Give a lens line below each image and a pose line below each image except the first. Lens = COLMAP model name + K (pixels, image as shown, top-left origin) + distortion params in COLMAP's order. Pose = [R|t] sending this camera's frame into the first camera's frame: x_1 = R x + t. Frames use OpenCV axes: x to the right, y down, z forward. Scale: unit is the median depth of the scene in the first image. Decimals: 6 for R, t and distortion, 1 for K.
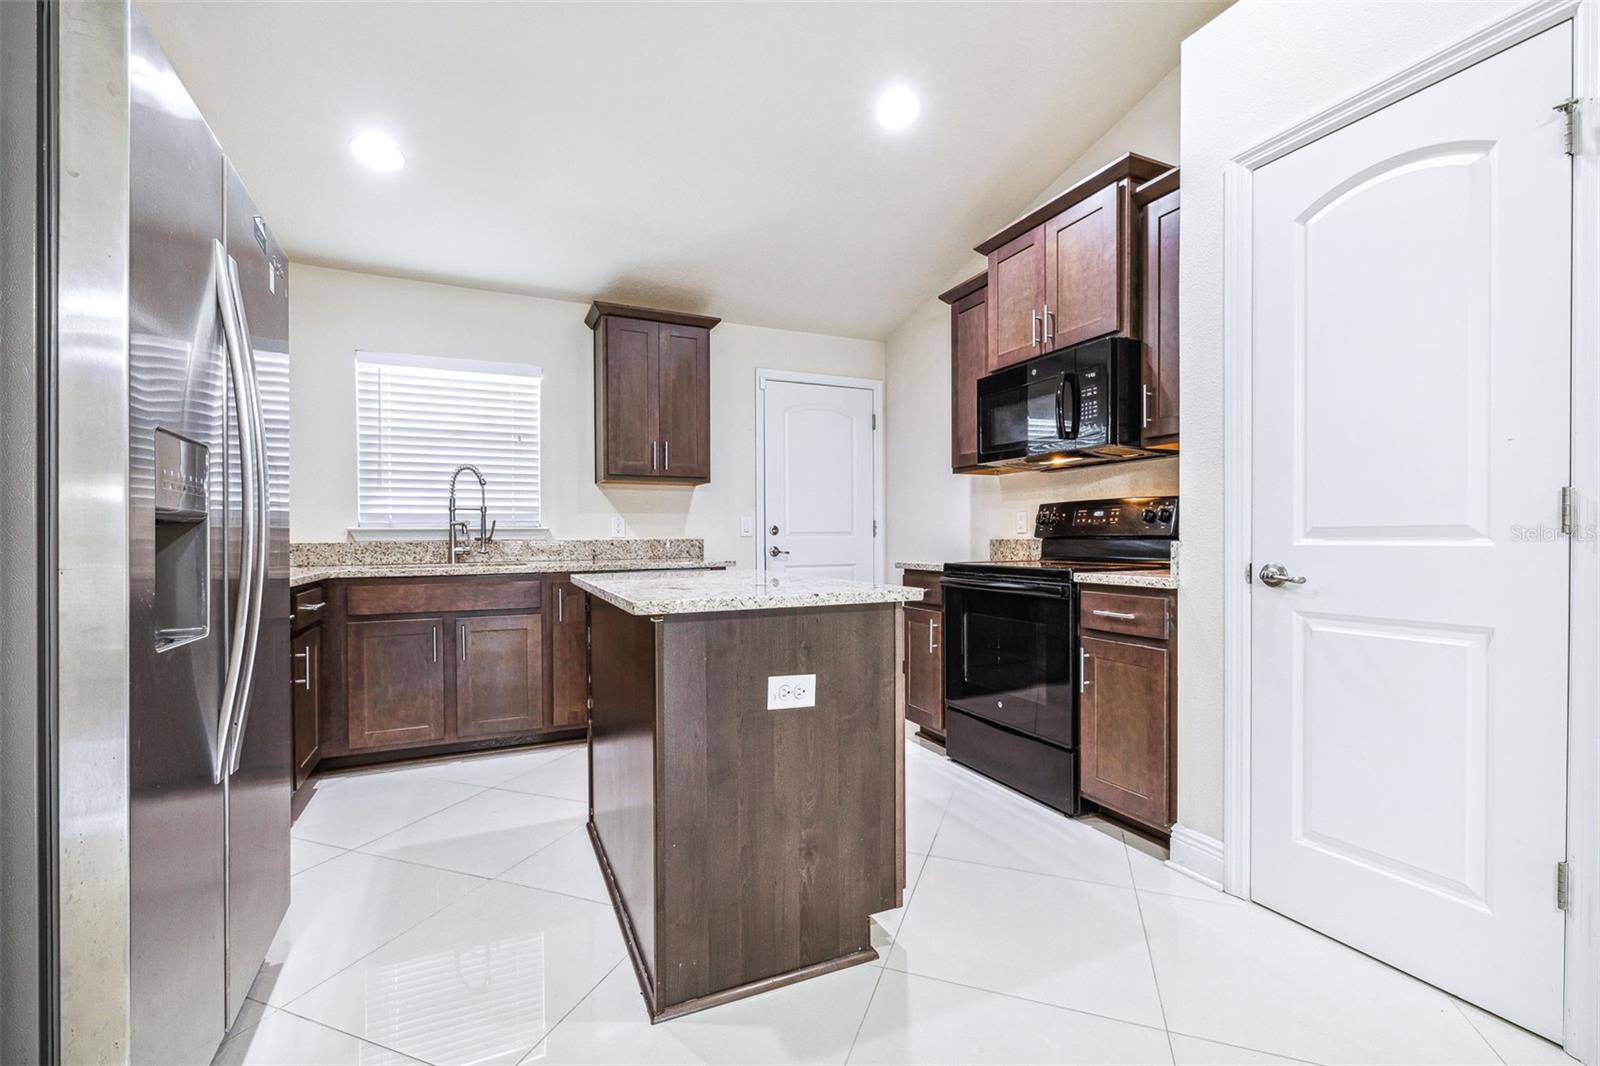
lens RADIAL K [[680.5, 0, 800.4], [0, 680.5, 543.1], [0, 0, 1]] dist [0.002279, 0.000140]
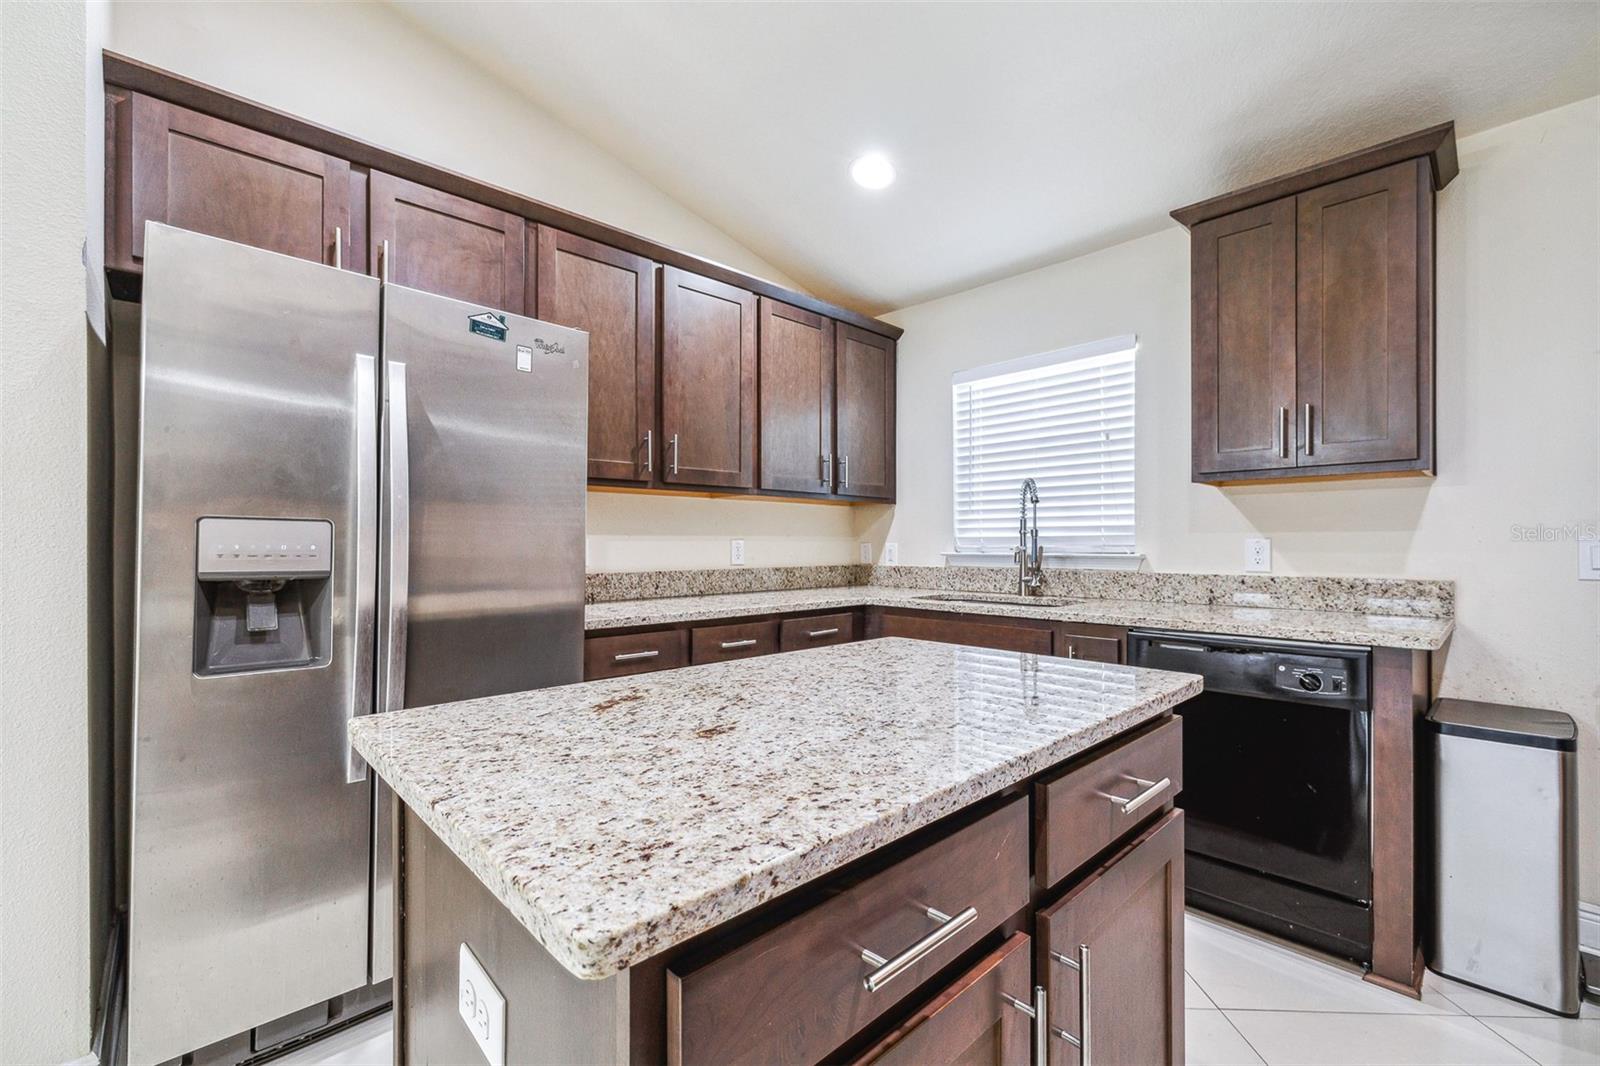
lens RADIAL K [[675.3, 0, 801.1], [0, 675.3, 540.3], [0, 0, 1]] dist [-0.000803, -0.000239]
pose [[0.323309, 0.001758, -0.946292, 0.236807], [-0.010682, 0.999941, -0.001792, -0.041432], [0.946233, 0.010687, 0.323309, 0.548274]]
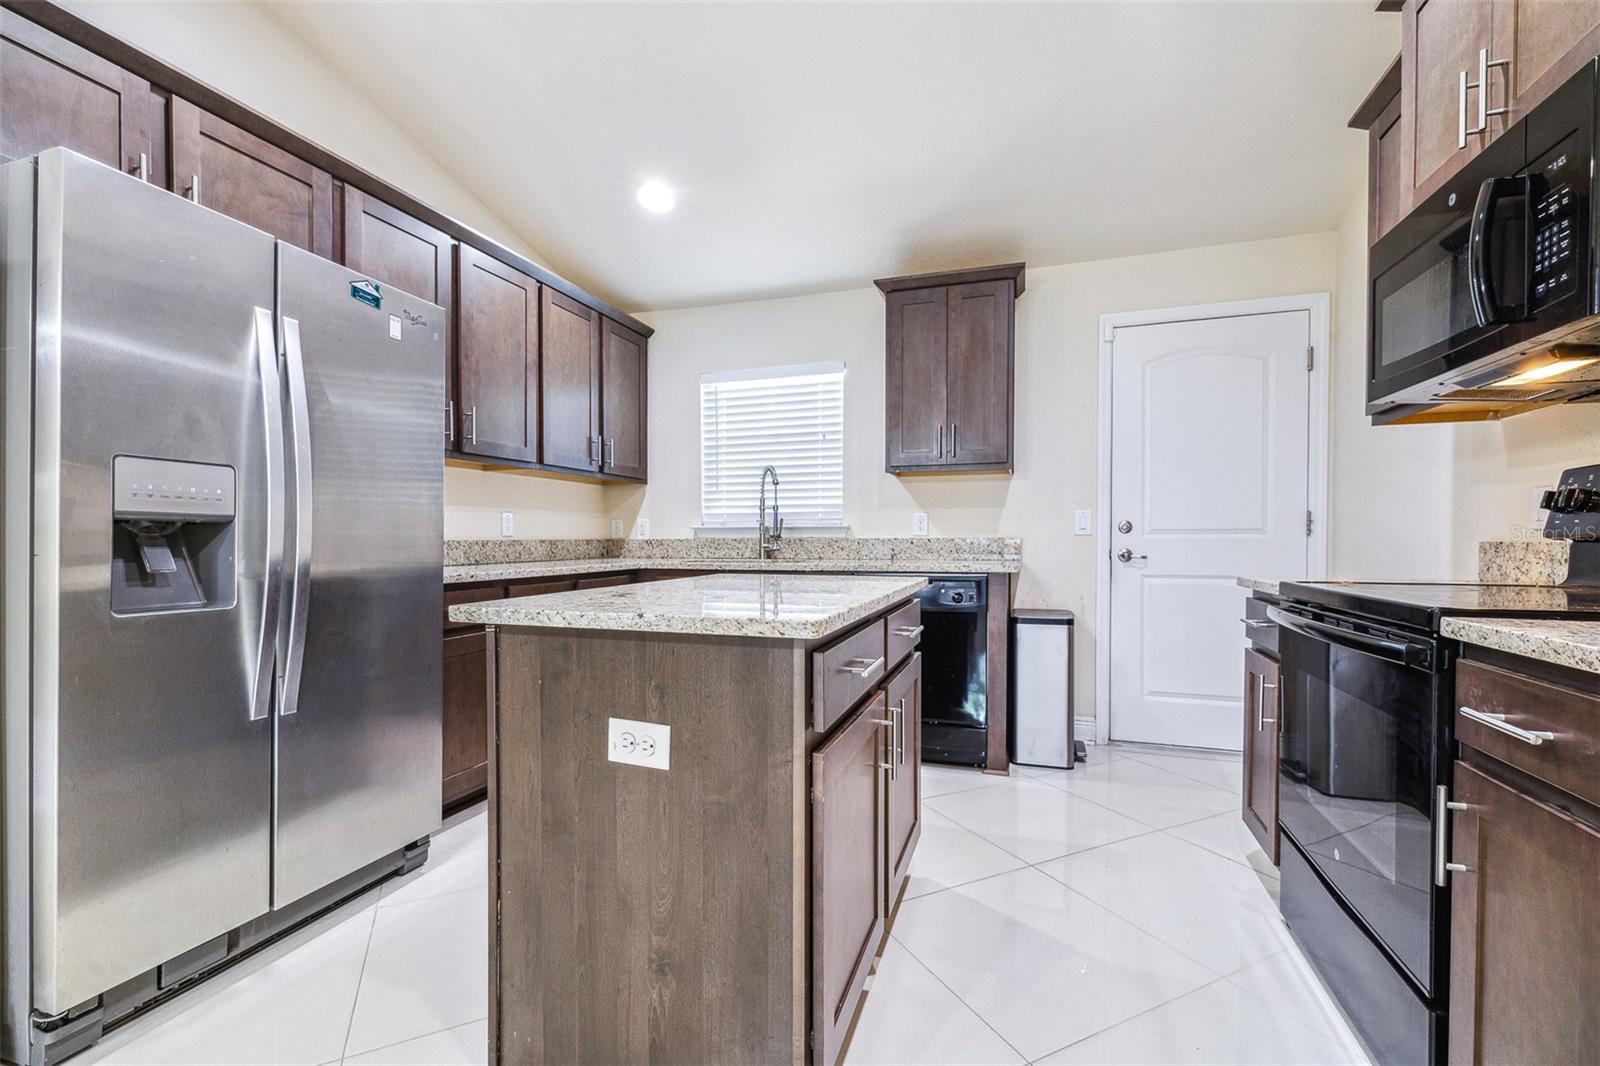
lens RADIAL K [[685.4, 0, 798.0], [0, 685.4, 548.0], [0, 0, 1]] dist [0.000269, -0.000825]
pose [[0.725999, 0.016302, -0.687502, 0.323174], [-0.009829, 0.999863, 0.013329, -0.002910], [0.687625, -0.002919, 0.726060, 0.301203]]
